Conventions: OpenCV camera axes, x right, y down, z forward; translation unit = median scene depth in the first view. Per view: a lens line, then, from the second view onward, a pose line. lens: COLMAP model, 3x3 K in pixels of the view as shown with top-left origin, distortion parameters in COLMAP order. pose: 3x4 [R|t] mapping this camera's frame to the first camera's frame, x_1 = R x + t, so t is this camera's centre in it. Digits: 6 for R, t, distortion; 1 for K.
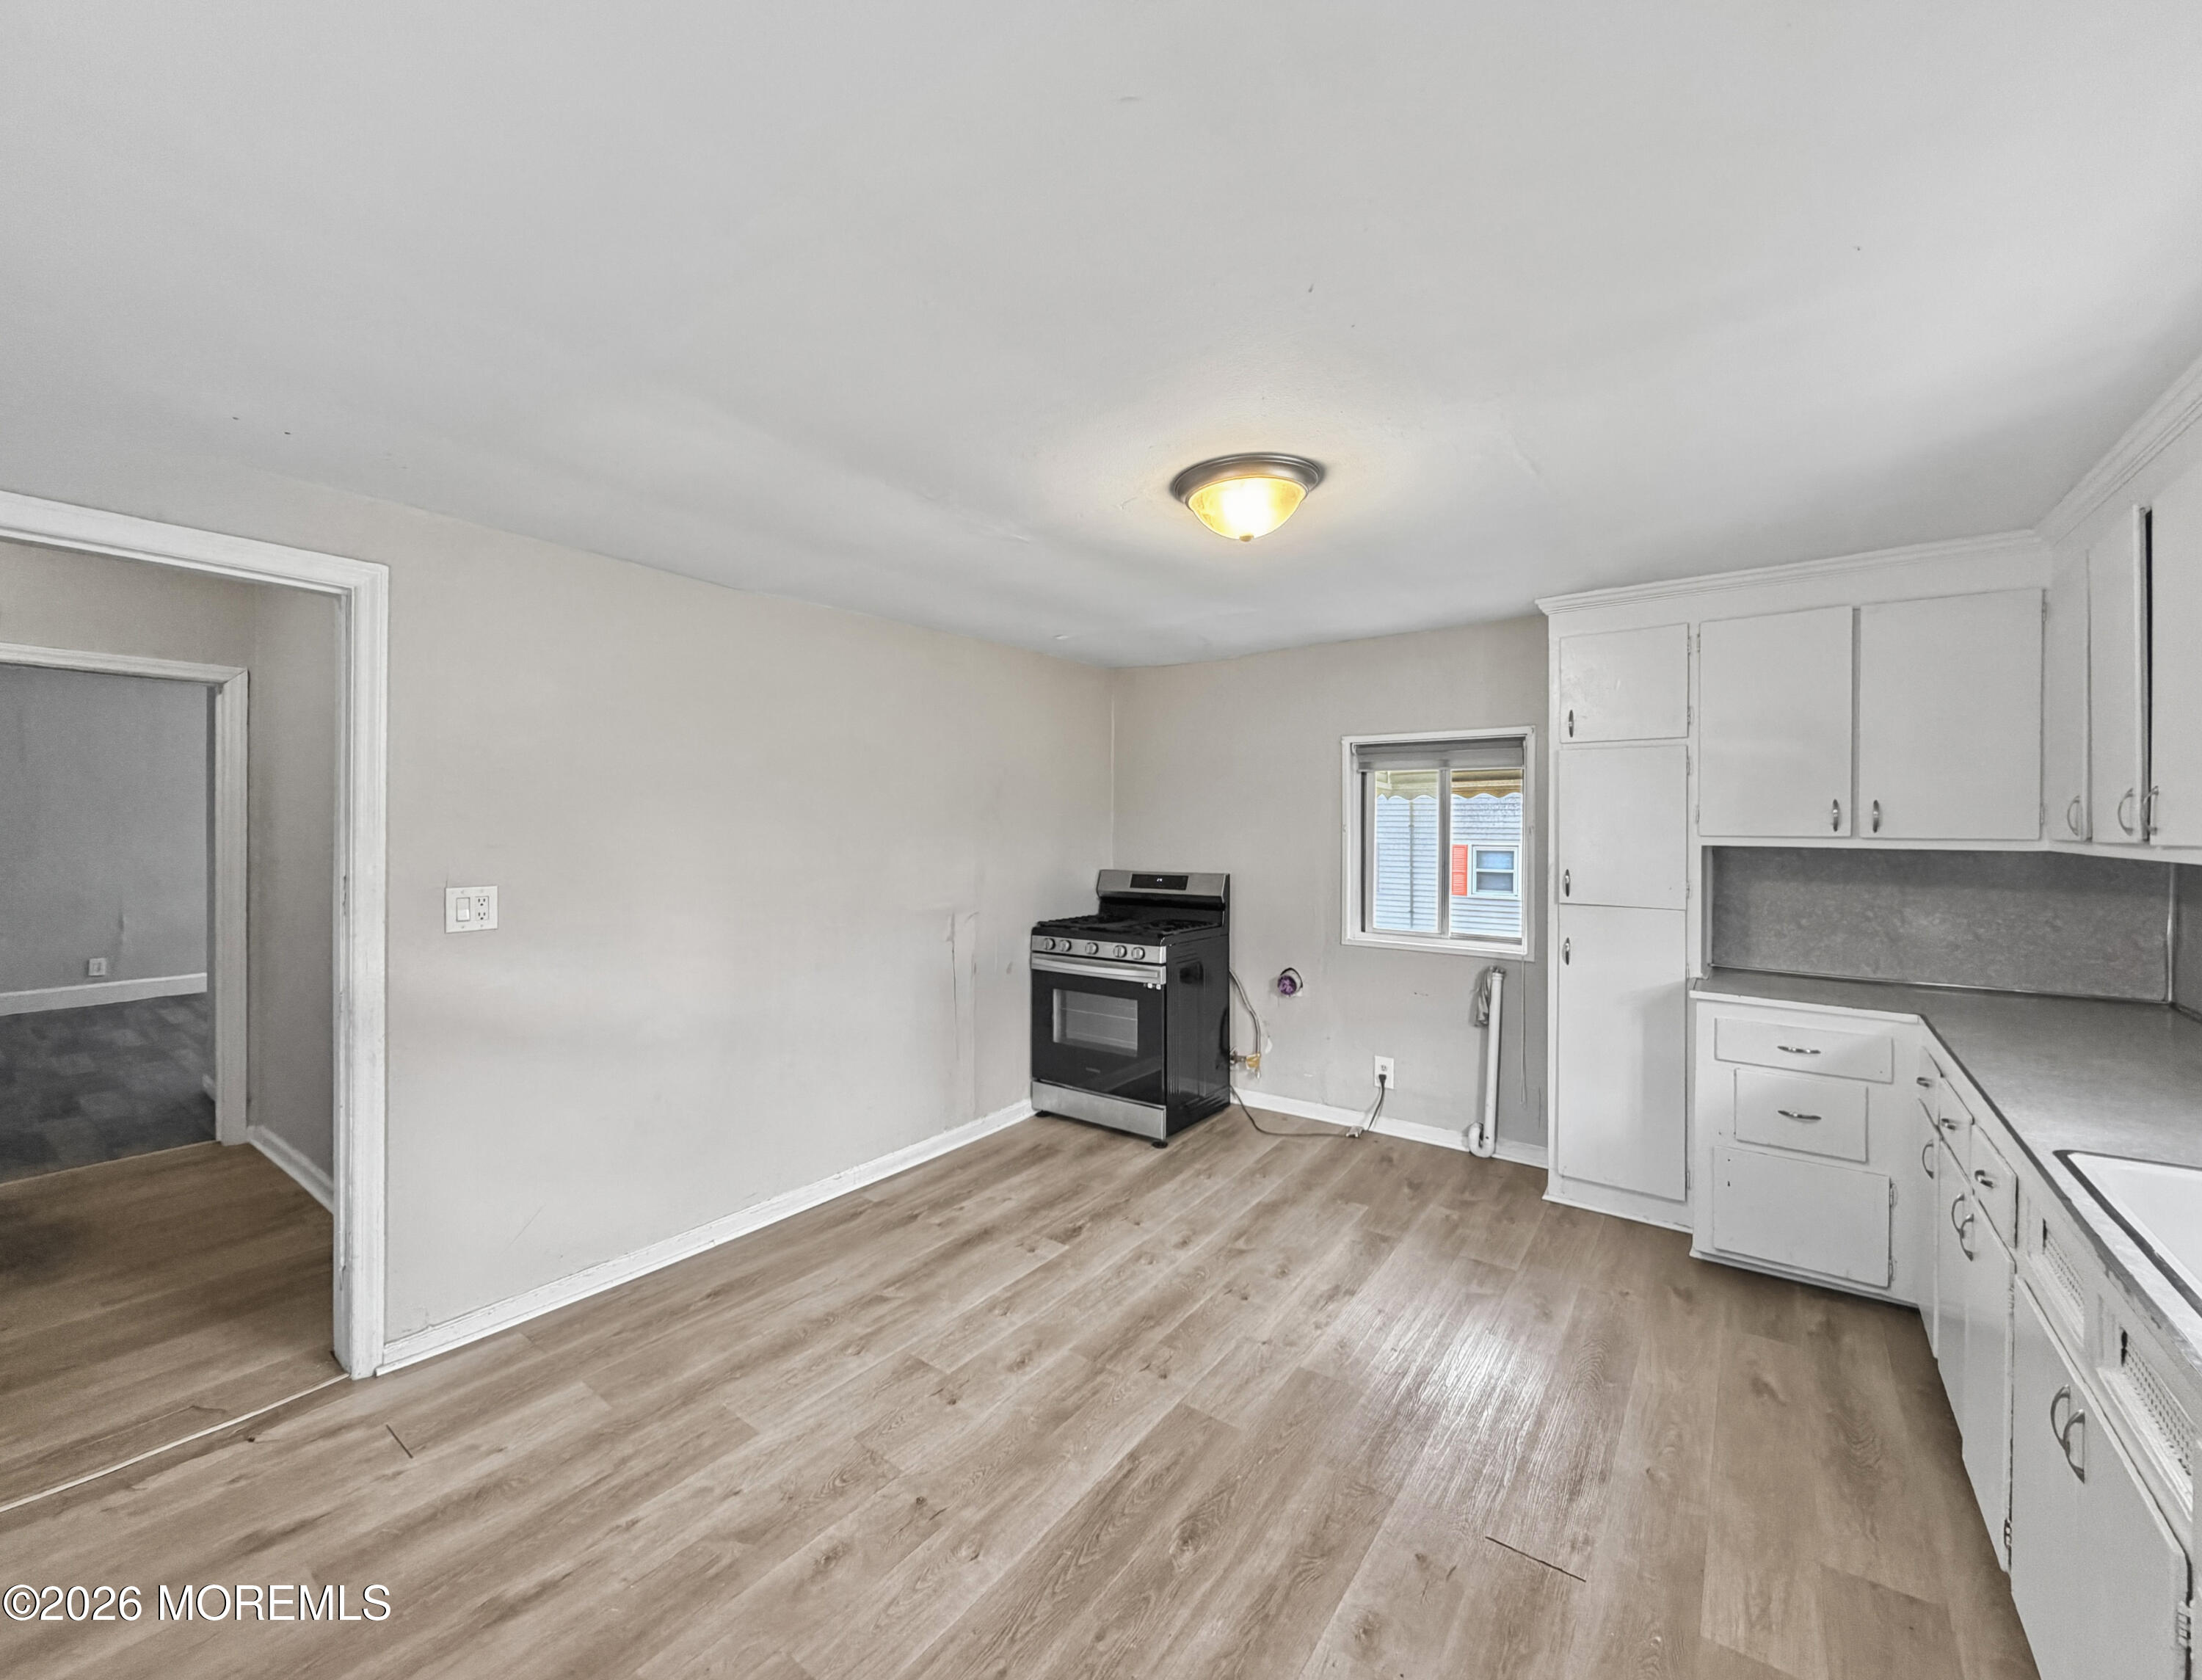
lens RADIAL K [[892.5, 0, 1099.7], [0, 892.5, 825.2], [0, 0, 1]] dist [0.001016, 0.000082]
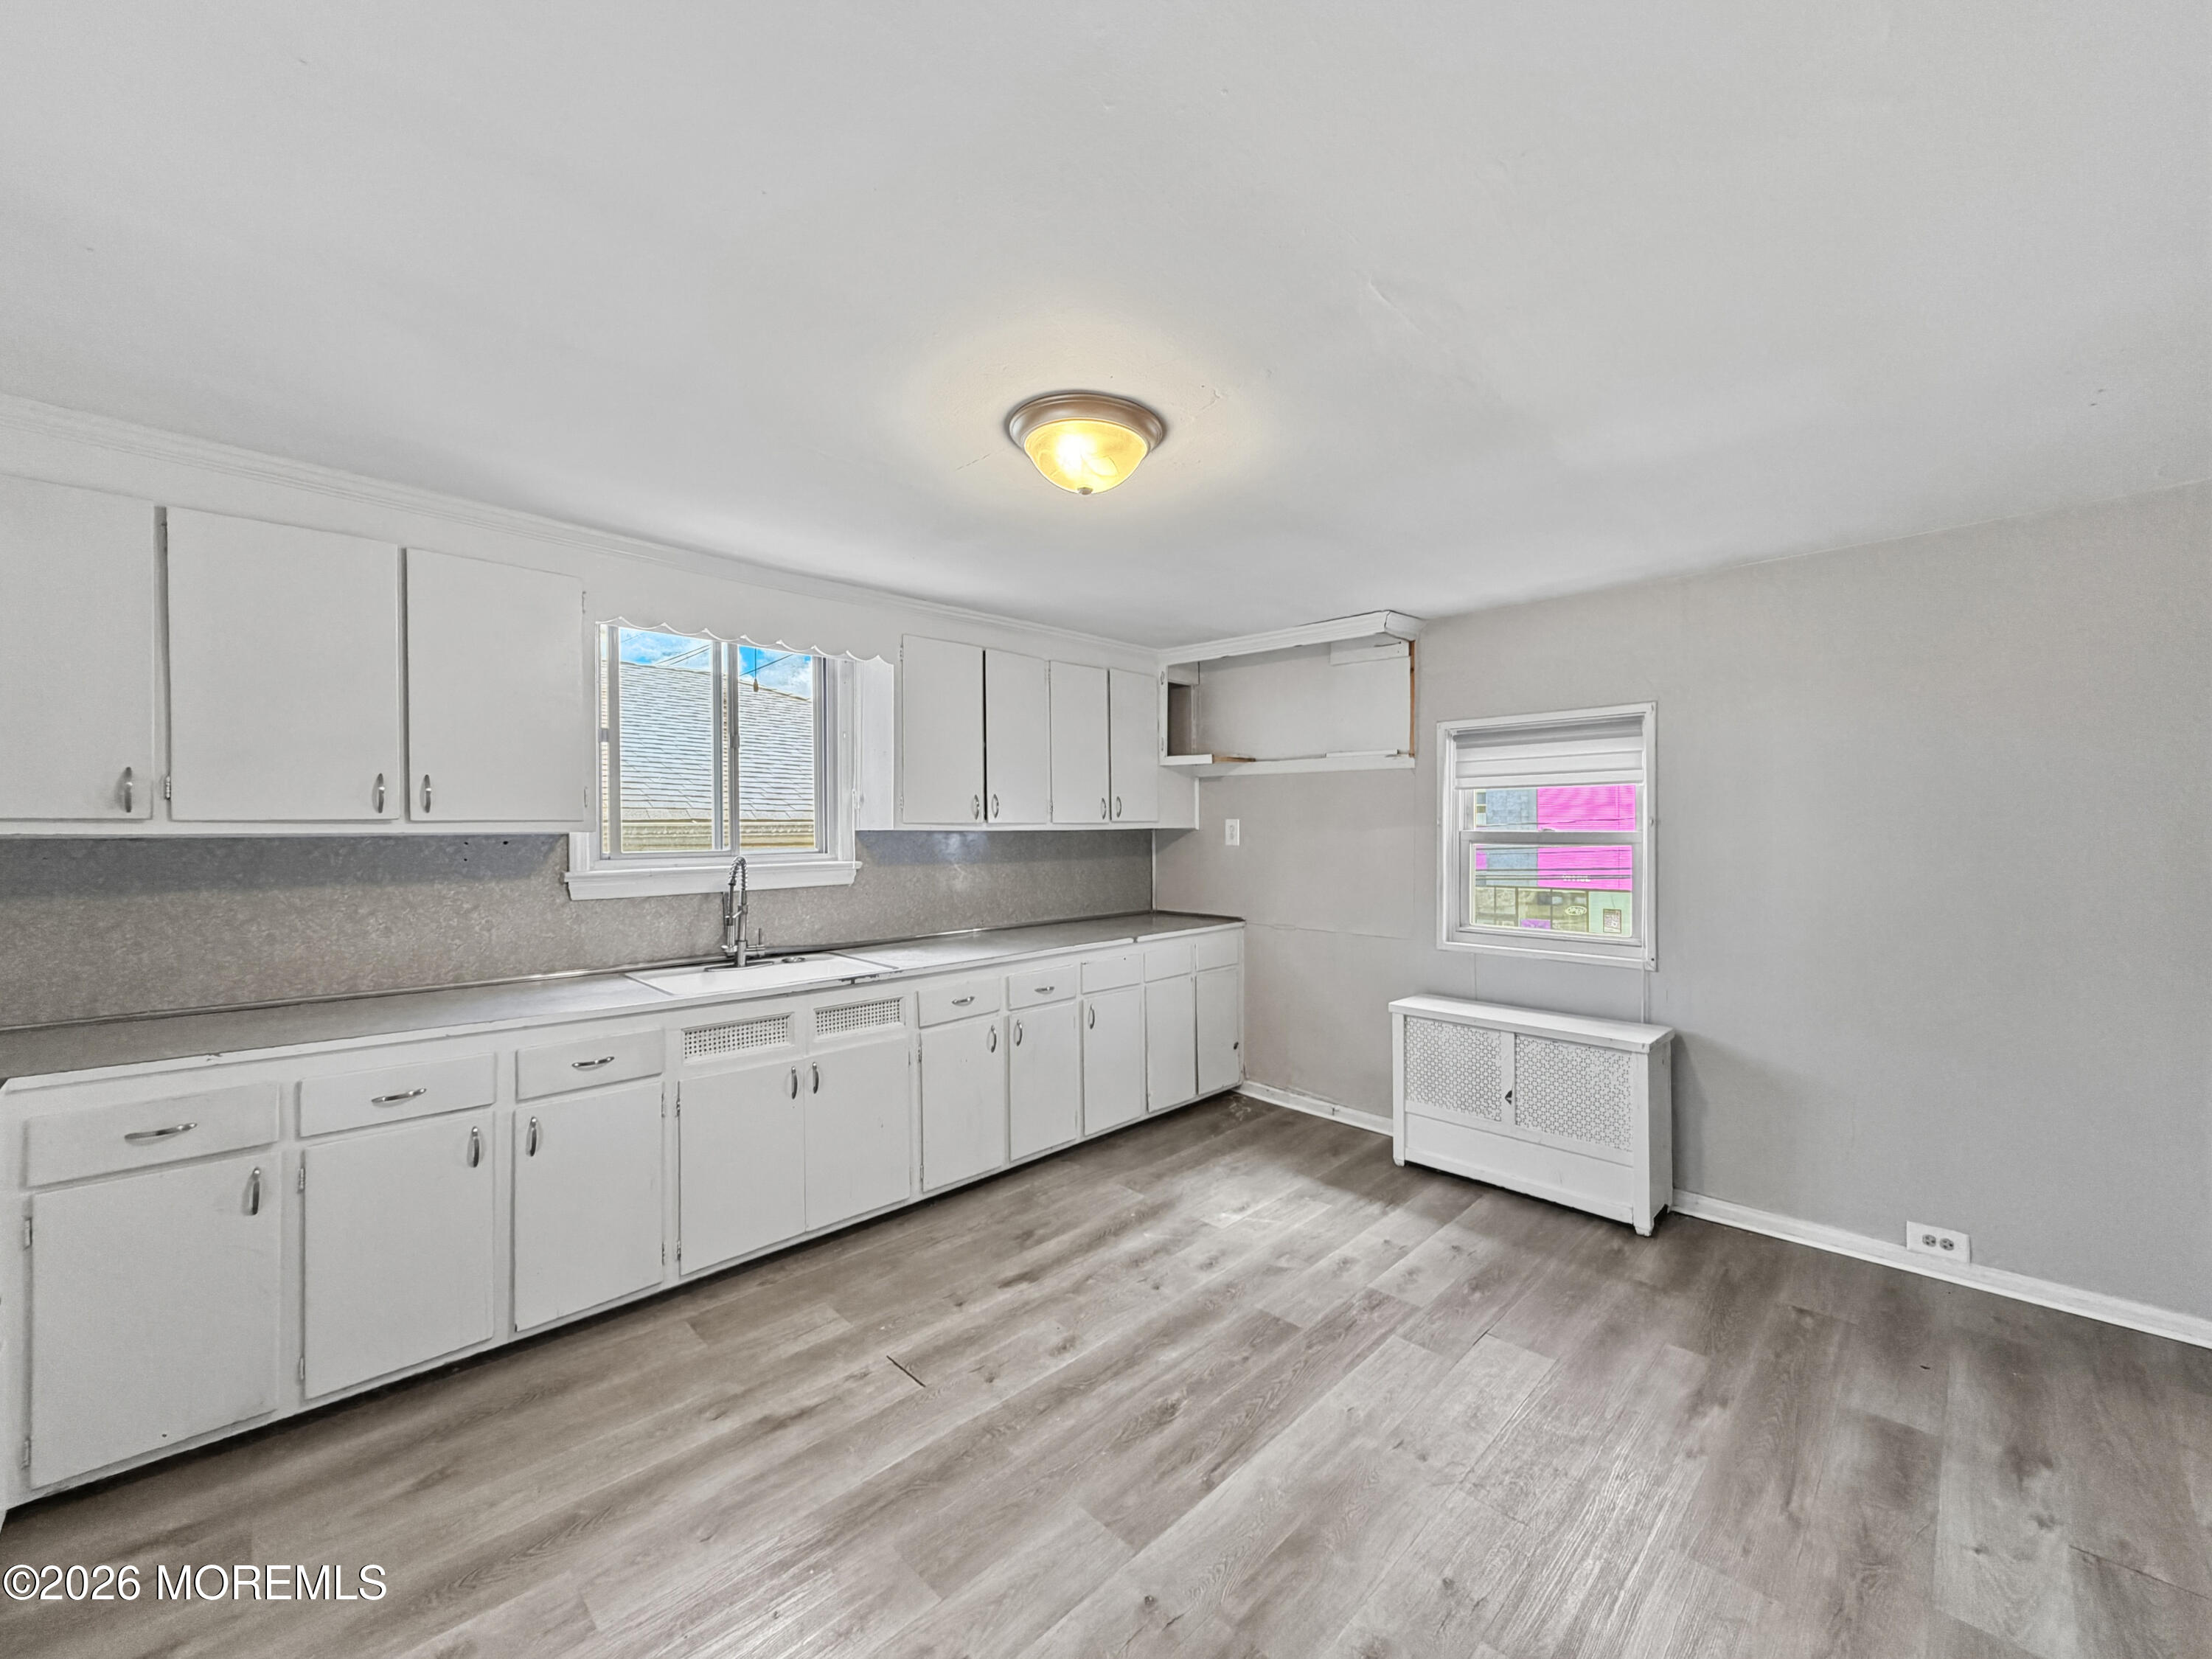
lens RADIAL K [[885.0, 0, 1114.2], [0, 885.0, 826.6], [0, 0, 1]] dist [-0.000233, -0.000082]
pose [[-0.988451, 0.000948, 0.151535, -0.003445], [0.000547, 0.999996, -0.002686, 0.022012], [-0.151537, -0.002572, -0.988448, 1.325608]]
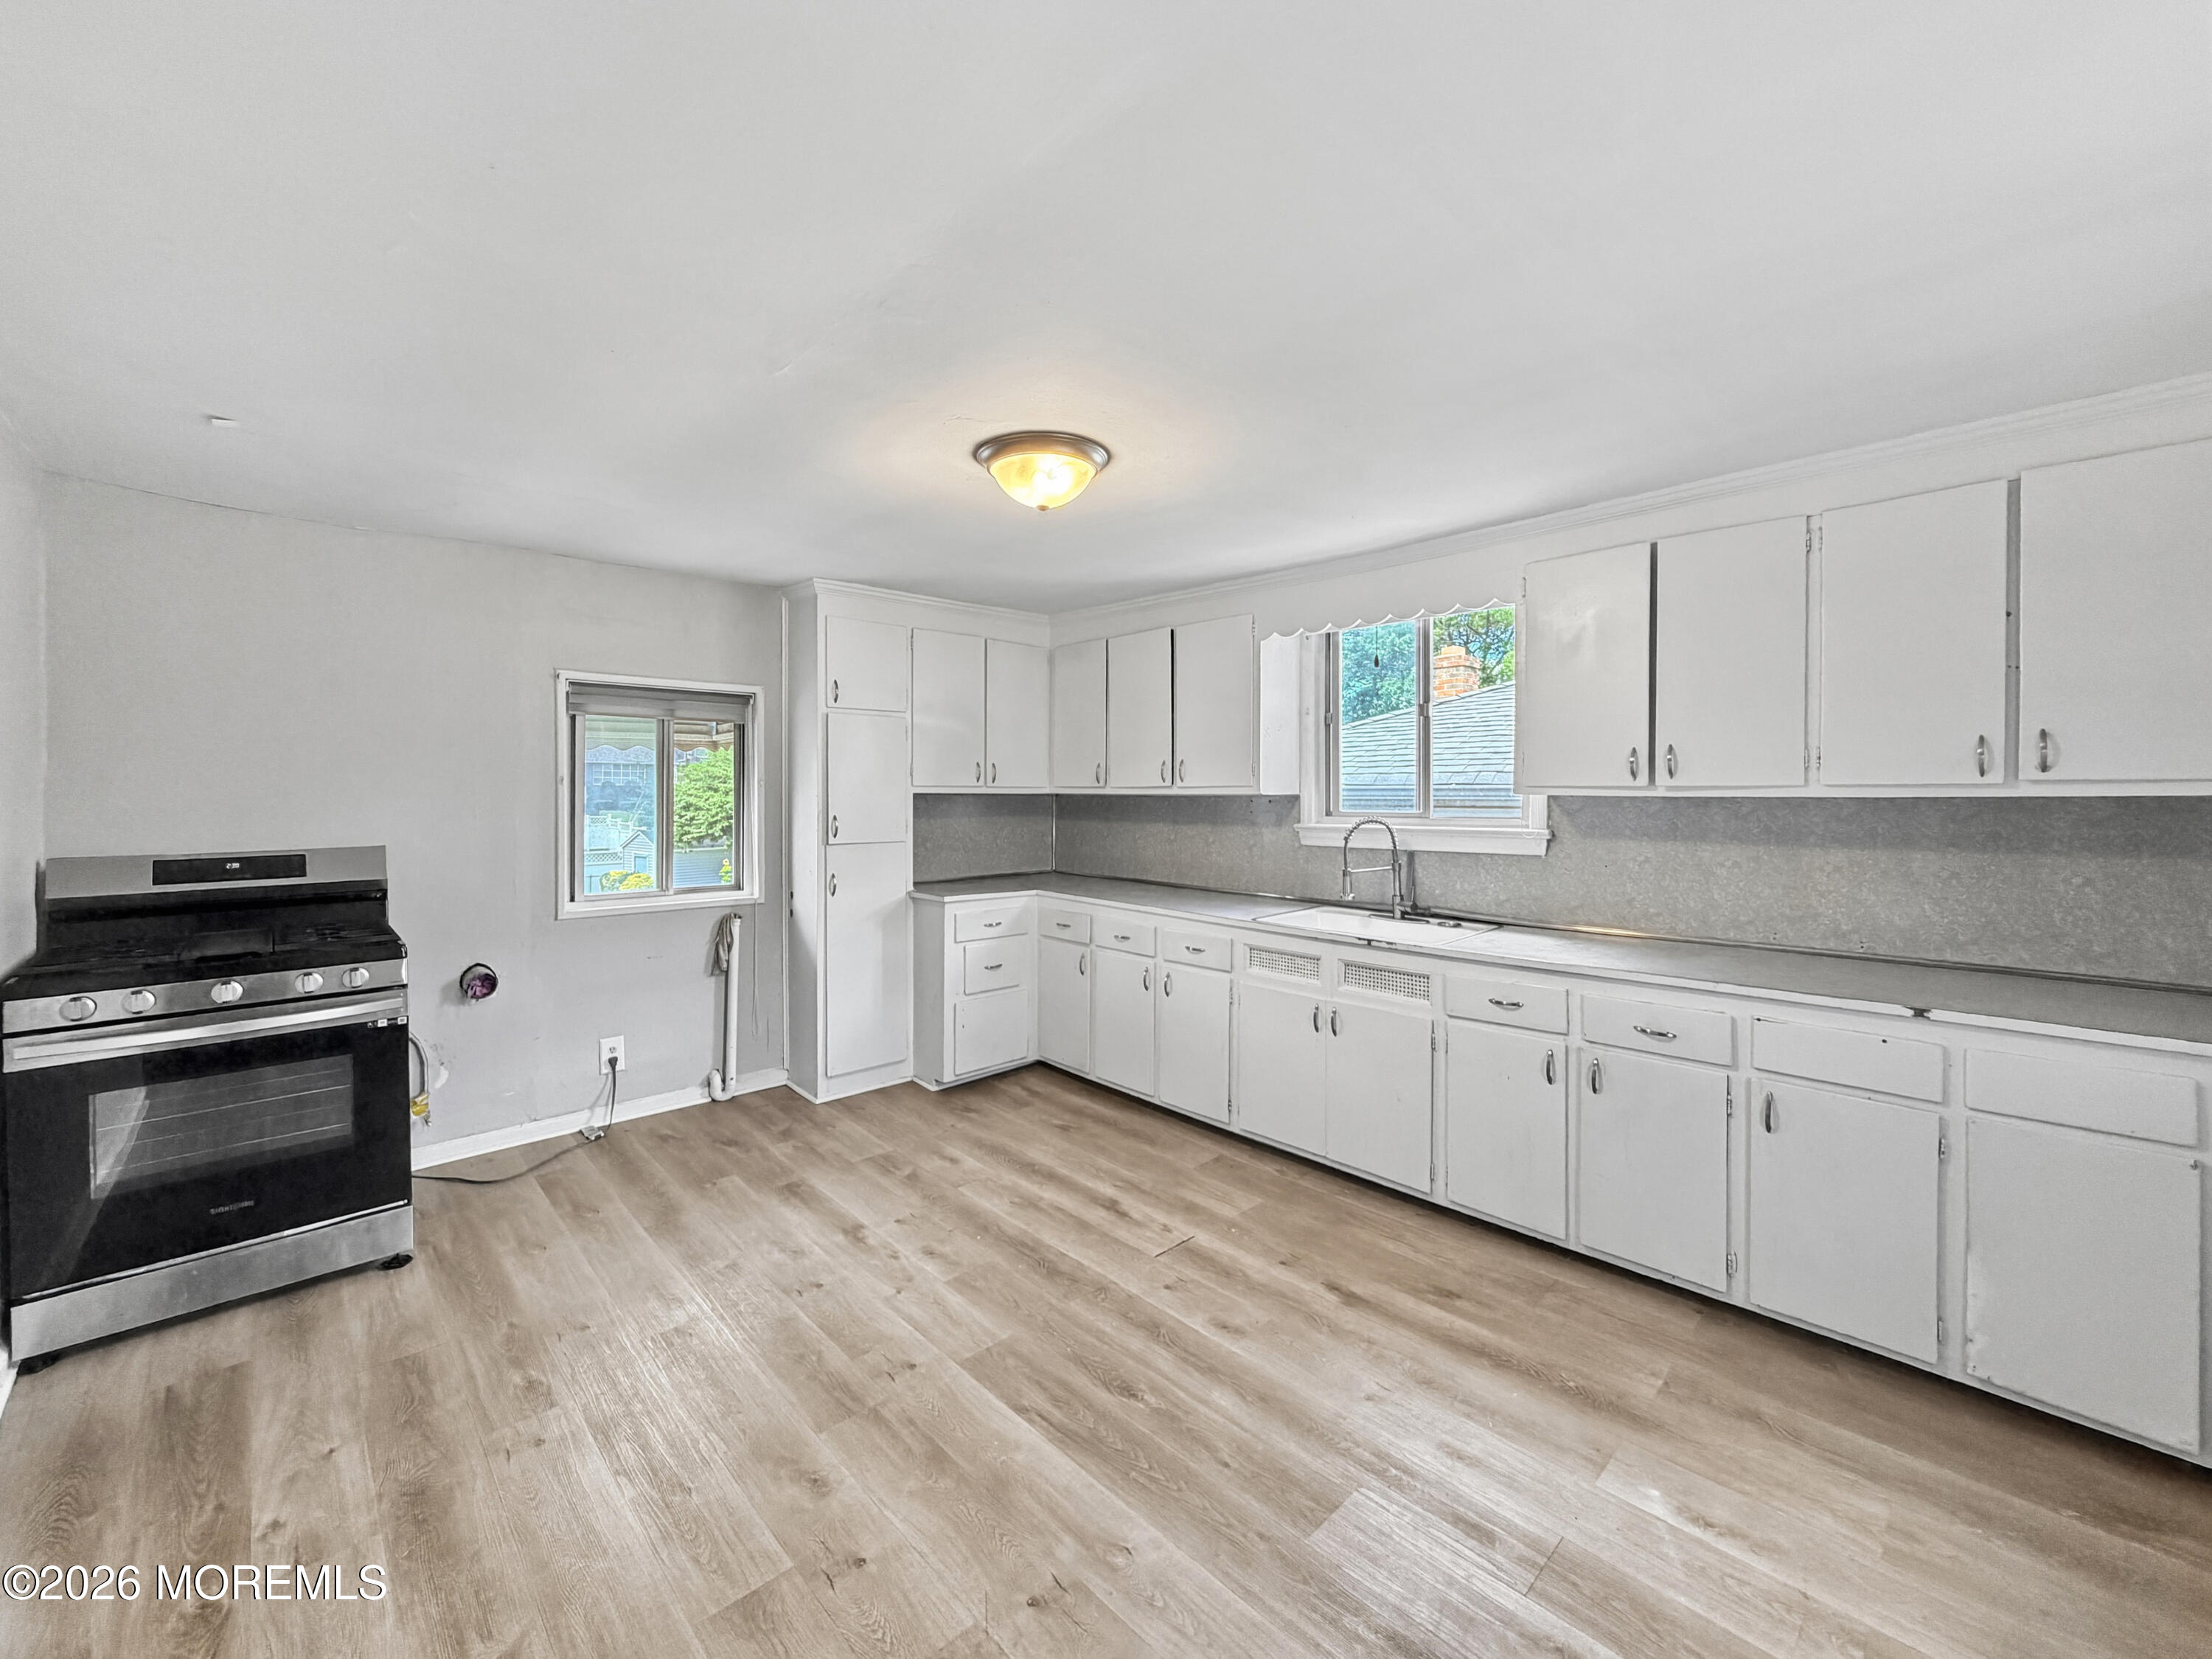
lens RADIAL K [[883.4, 0, 1069.9], [0, 883.4, 798.5], [0, 0, 1]] dist [0.000421, 0.000147]
pose [[0.198398, -0.012310, 0.980044, -0.621175], [0.000388, 0.999922, 0.012481, 0.014846], [-0.980121, -0.002096, 0.198387, 0.522396]]
